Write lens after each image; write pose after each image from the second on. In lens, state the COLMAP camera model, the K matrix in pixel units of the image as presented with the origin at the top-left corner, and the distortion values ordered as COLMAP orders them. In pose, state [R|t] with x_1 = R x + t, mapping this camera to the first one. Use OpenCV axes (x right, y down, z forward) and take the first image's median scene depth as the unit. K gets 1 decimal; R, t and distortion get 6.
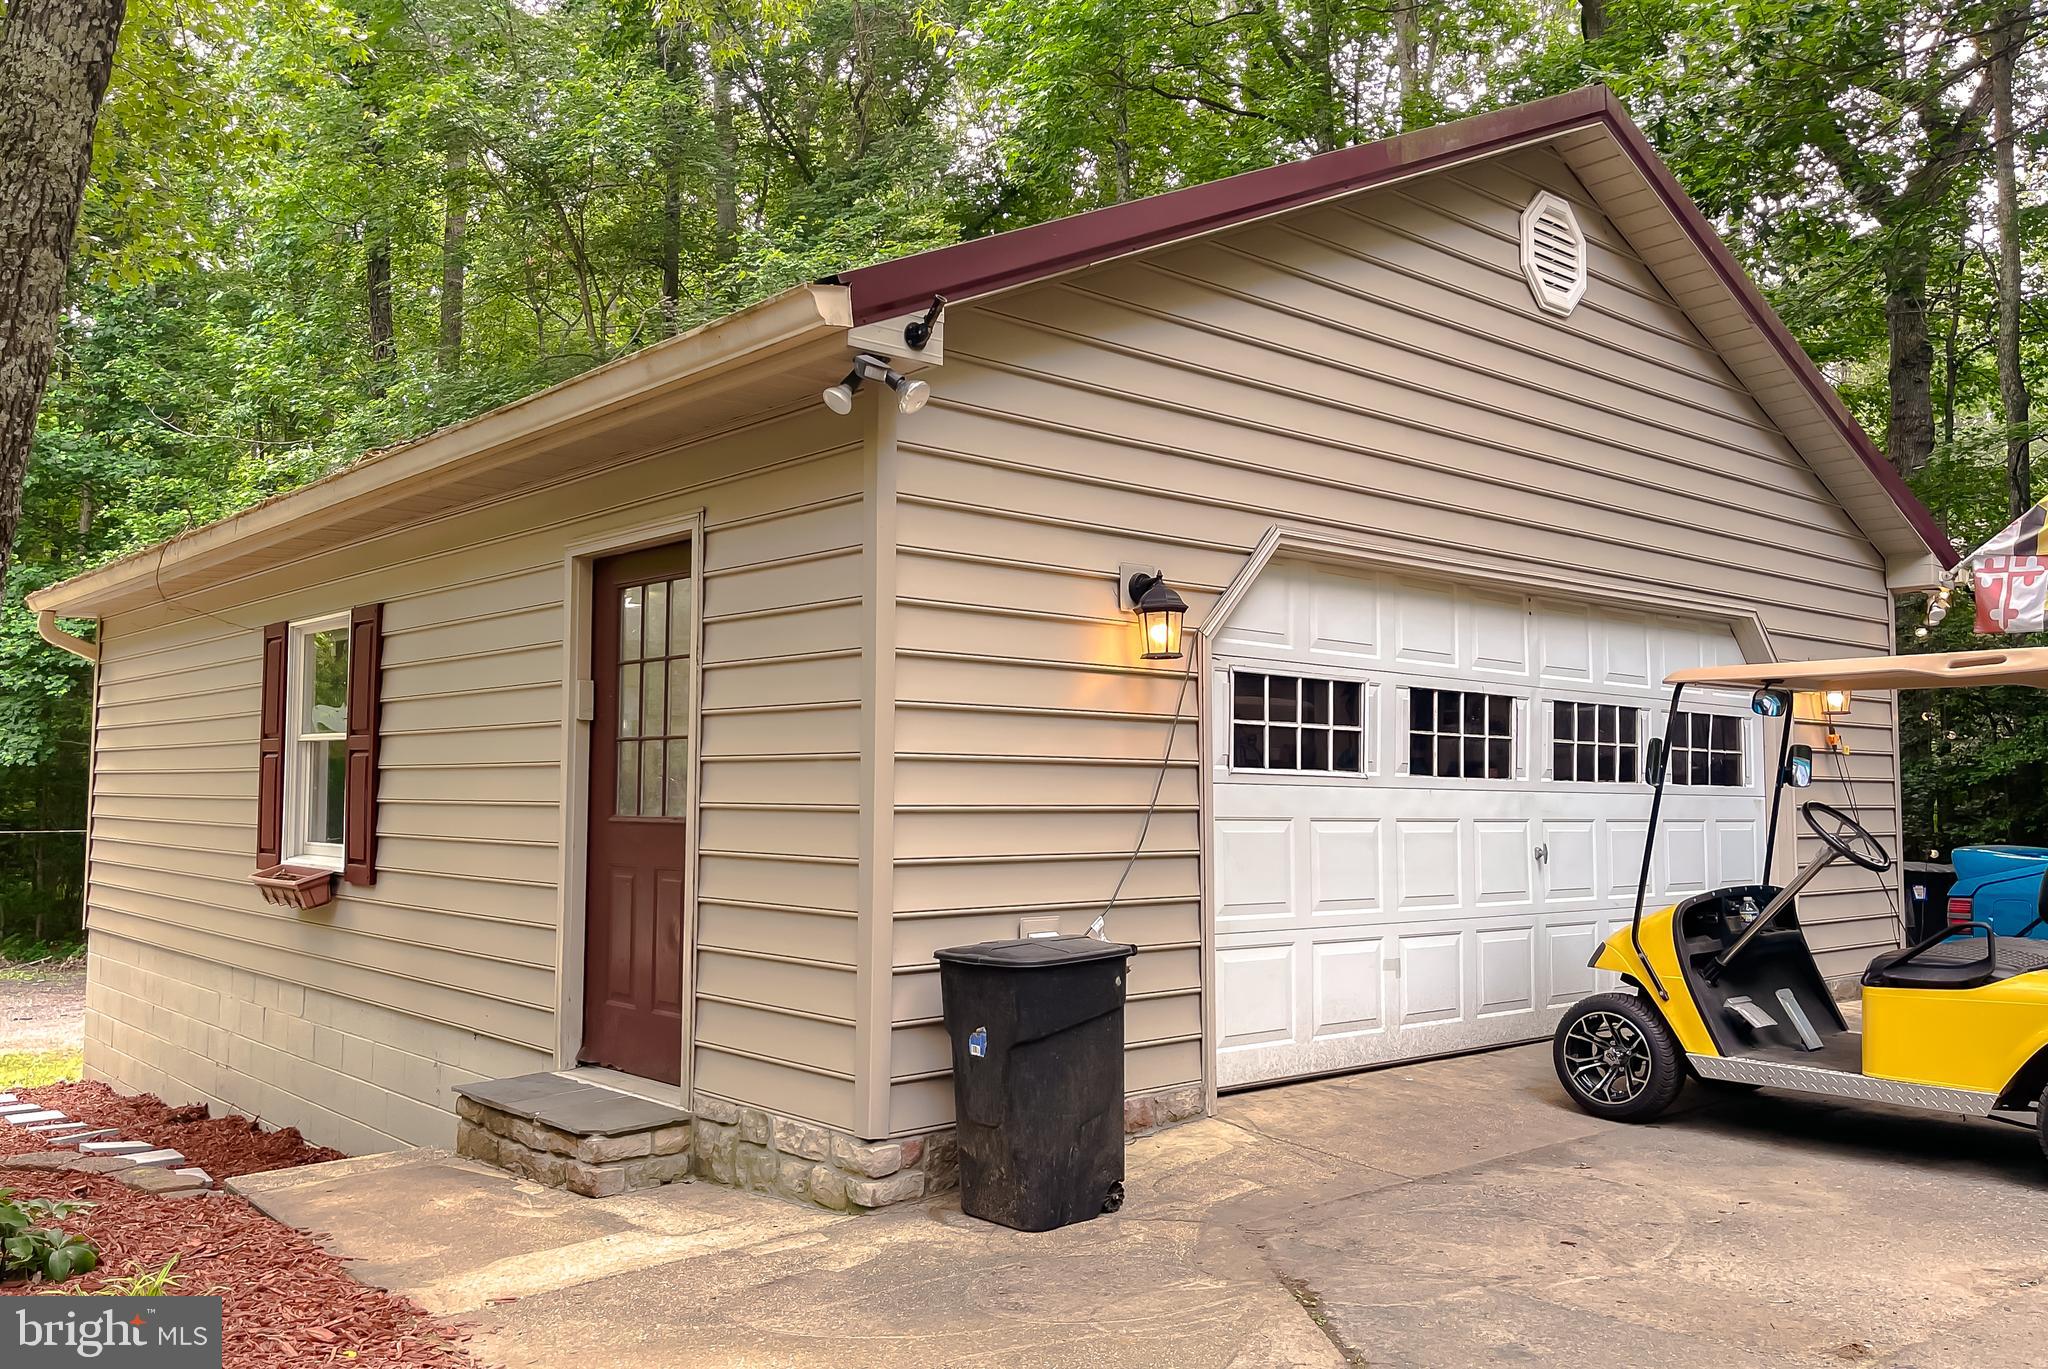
lens RADIAL K [[1613.7, 0, 989.8], [0, 1613.7, 689.5], [0, 0, 1]] dist [0.071146, -0.089833]
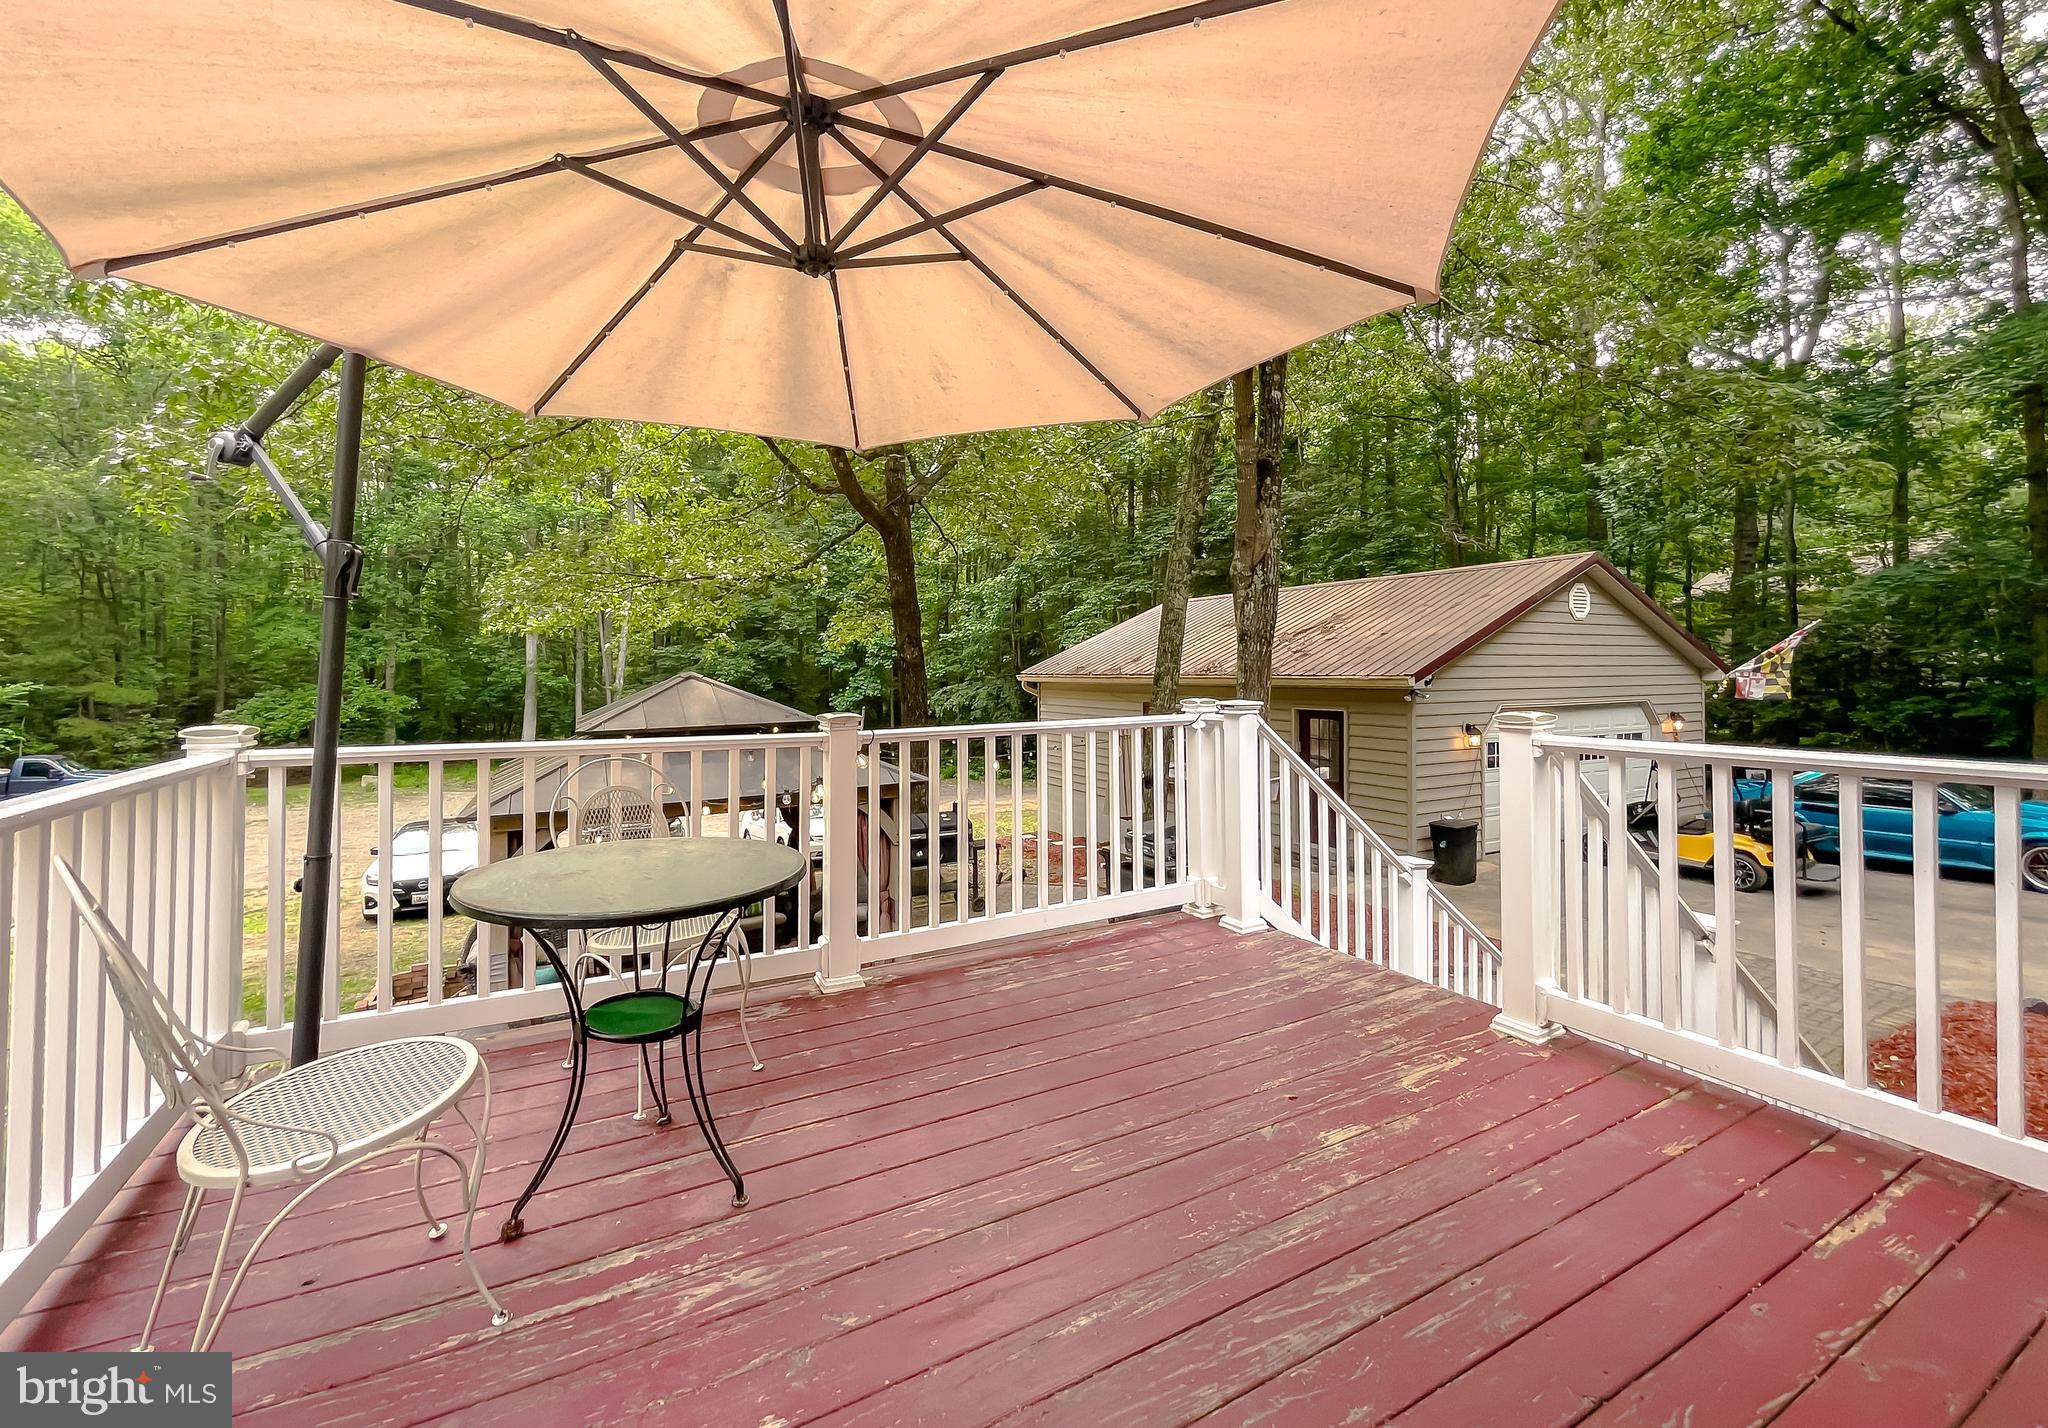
lens RADIAL K [[871.5, 0, 988.4], [0, 871.5, 675.4], [0, 0, 1]] dist [-0.044019, 0.015106]
pose [[0.971952, -0.013998, -0.234764, -0.501665], [0.028088, 0.997991, 0.056784, -0.313901], [0.233497, -0.061785, 0.970393, -1.177110]]
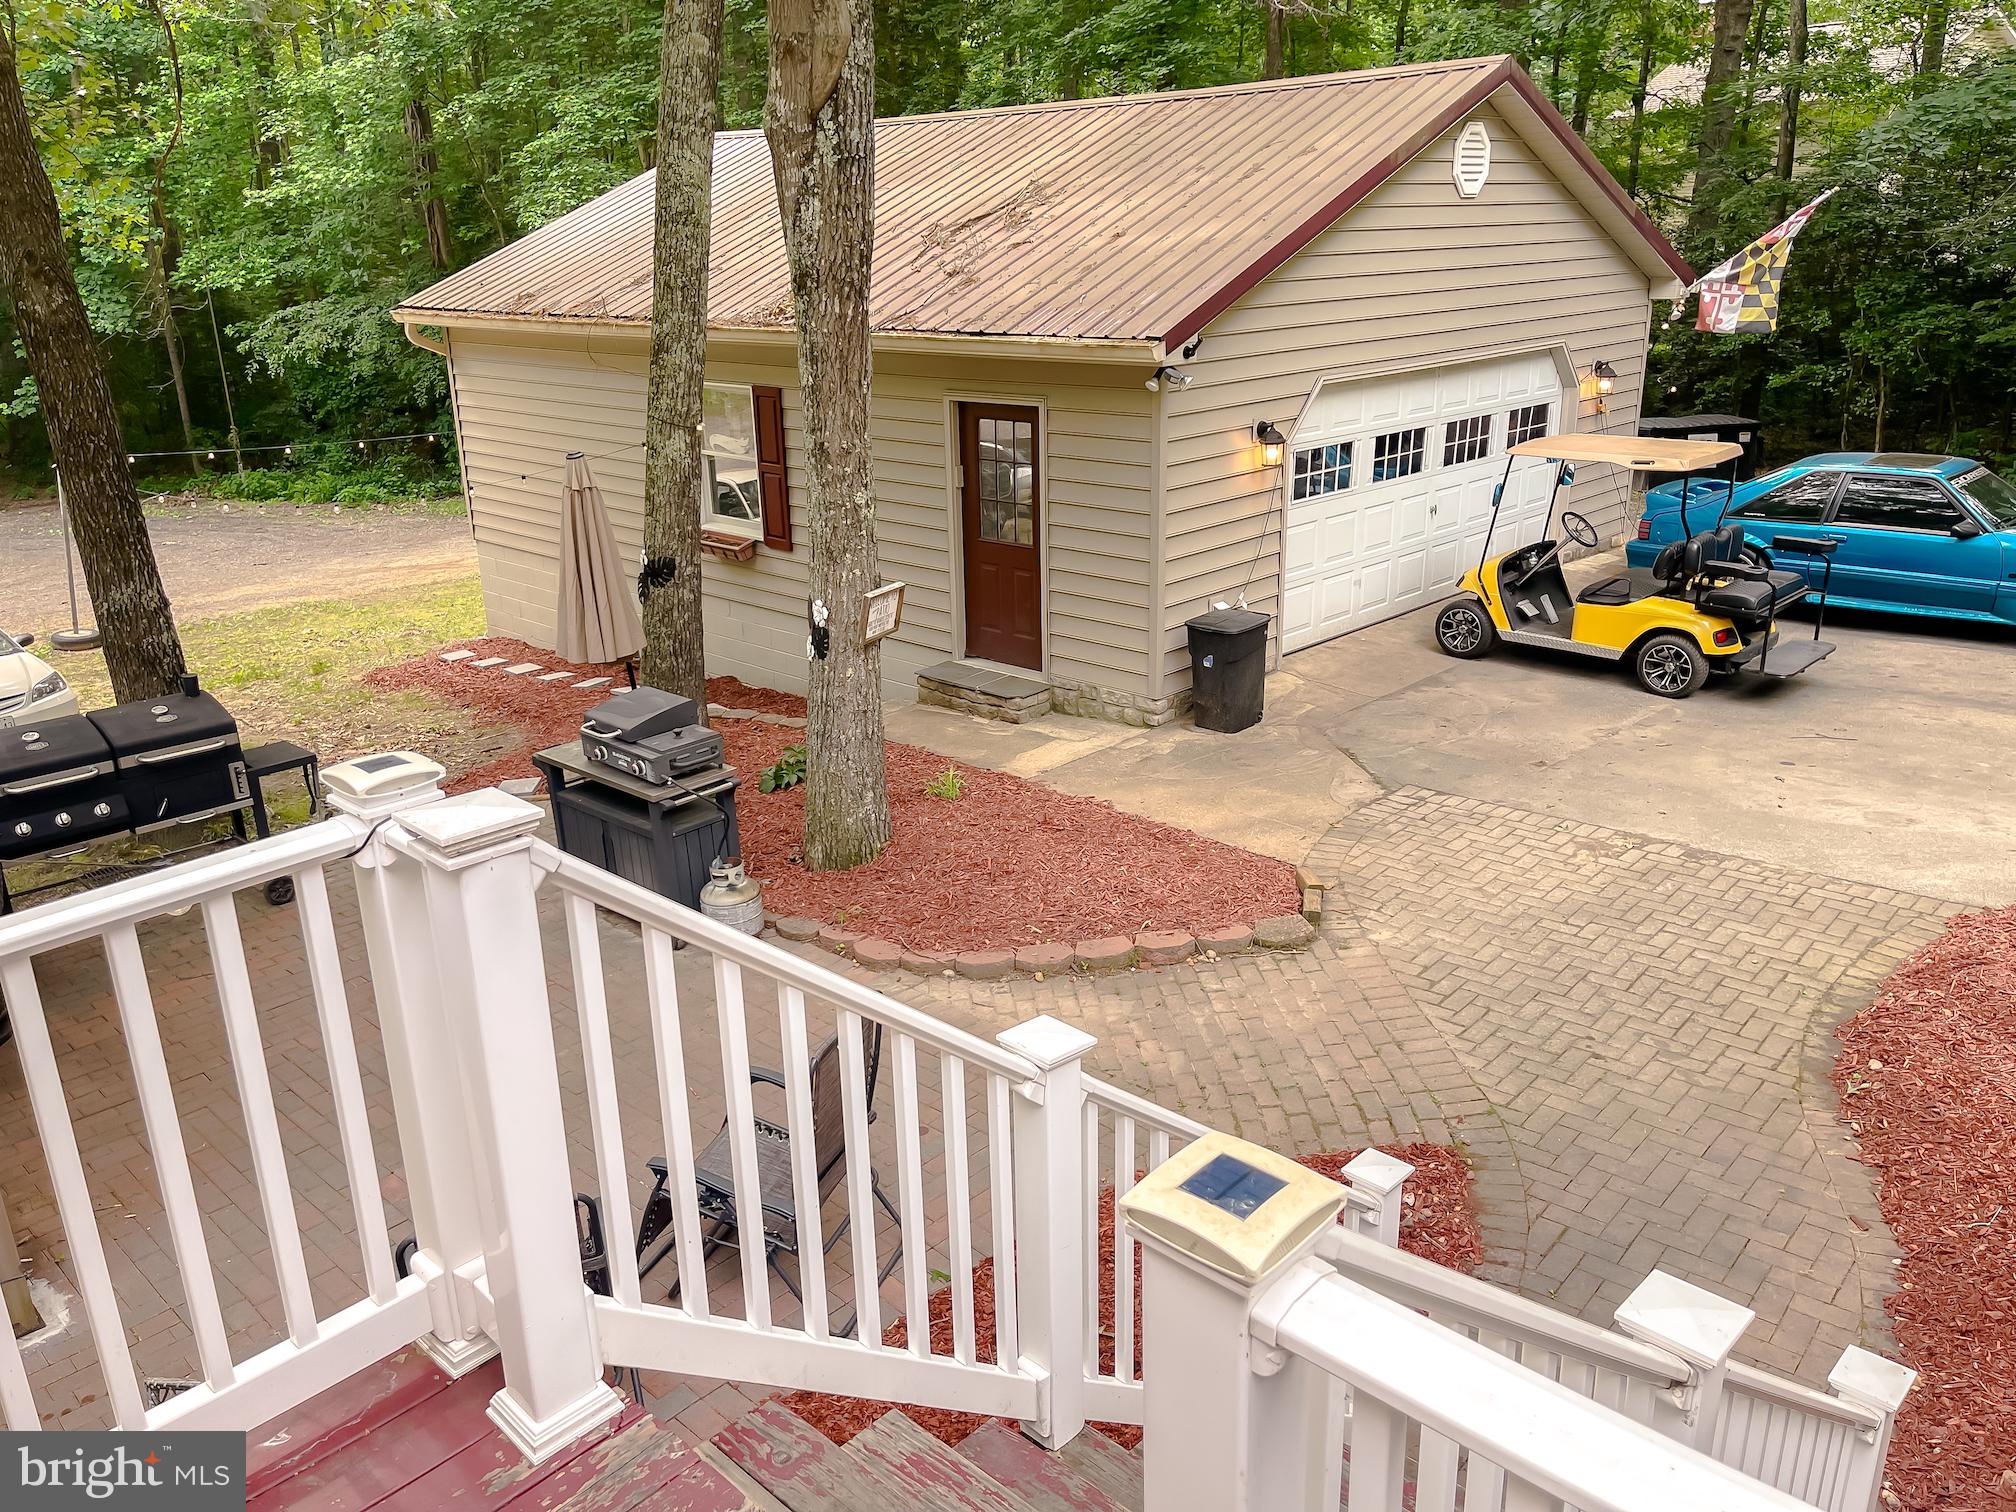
lens RADIAL K [[1516.9, 0, 1008.0], [0, 1516.9, 756.0], [0, 0, 1]] dist [0.076777, -0.102498]
pose [[0.995211, -0.056884, 0.079495, -0.374702], [0.022284, 0.923850, 0.382105, -0.395826], [-0.095177, -0.378504, 0.920693, -0.835404]]
